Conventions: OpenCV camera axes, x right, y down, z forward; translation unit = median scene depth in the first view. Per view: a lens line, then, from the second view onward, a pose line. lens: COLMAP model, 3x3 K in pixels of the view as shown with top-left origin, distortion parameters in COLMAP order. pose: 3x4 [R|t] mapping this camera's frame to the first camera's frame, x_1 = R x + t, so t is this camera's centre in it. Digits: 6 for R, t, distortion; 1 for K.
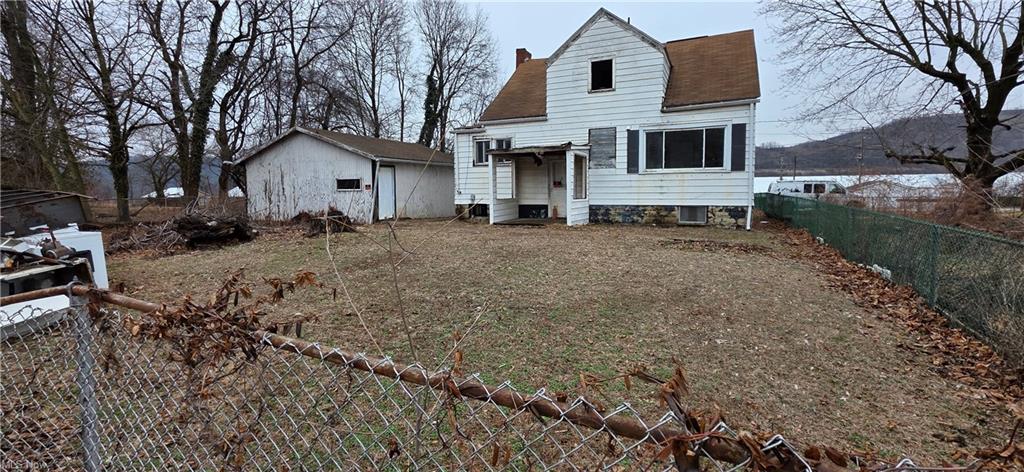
lens RADIAL K [[434.2, 0, 512.0], [0, 434.2, 236.0], [0, 0, 1]] dist [0.002567, 0.000655]
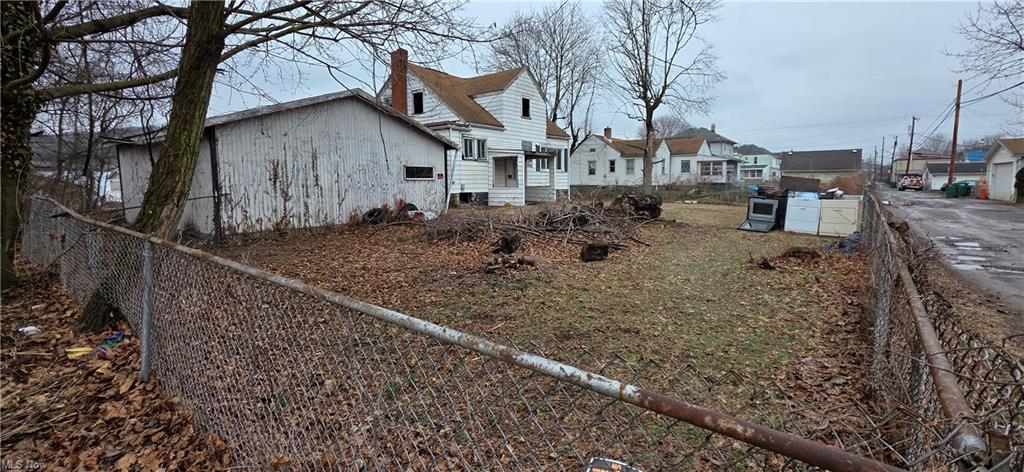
lens RADIAL K [[434.2, 0, 512.0], [0, 434.2, 236.0], [0, 0, 1]] dist [0.002567, 0.000655]
pose [[0.223497, -0.114410, 0.967967, -1.360055], [0.107450, 0.989926, 0.092196, -0.060623], [-0.968764, 0.083403, 0.233538, 0.710858]]
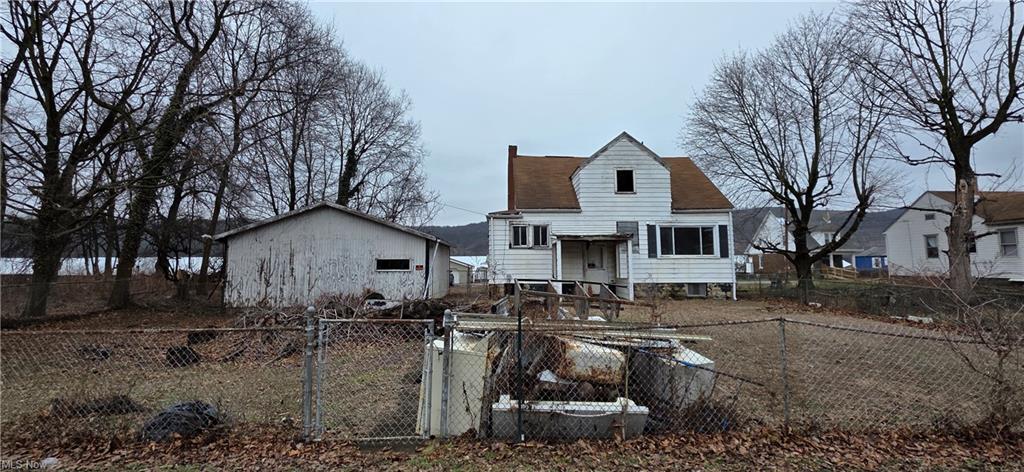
lens RADIAL K [[434.2, 0, 512.0], [0, 434.2, 236.0], [0, 0, 1]] dist [0.002567, 0.000655]
pose [[0.897949, 0.033817, 0.438799, -0.637773], [0.042452, 0.985738, -0.162843, -0.017444], [-0.438048, 0.164853, 0.883707, 0.043928]]
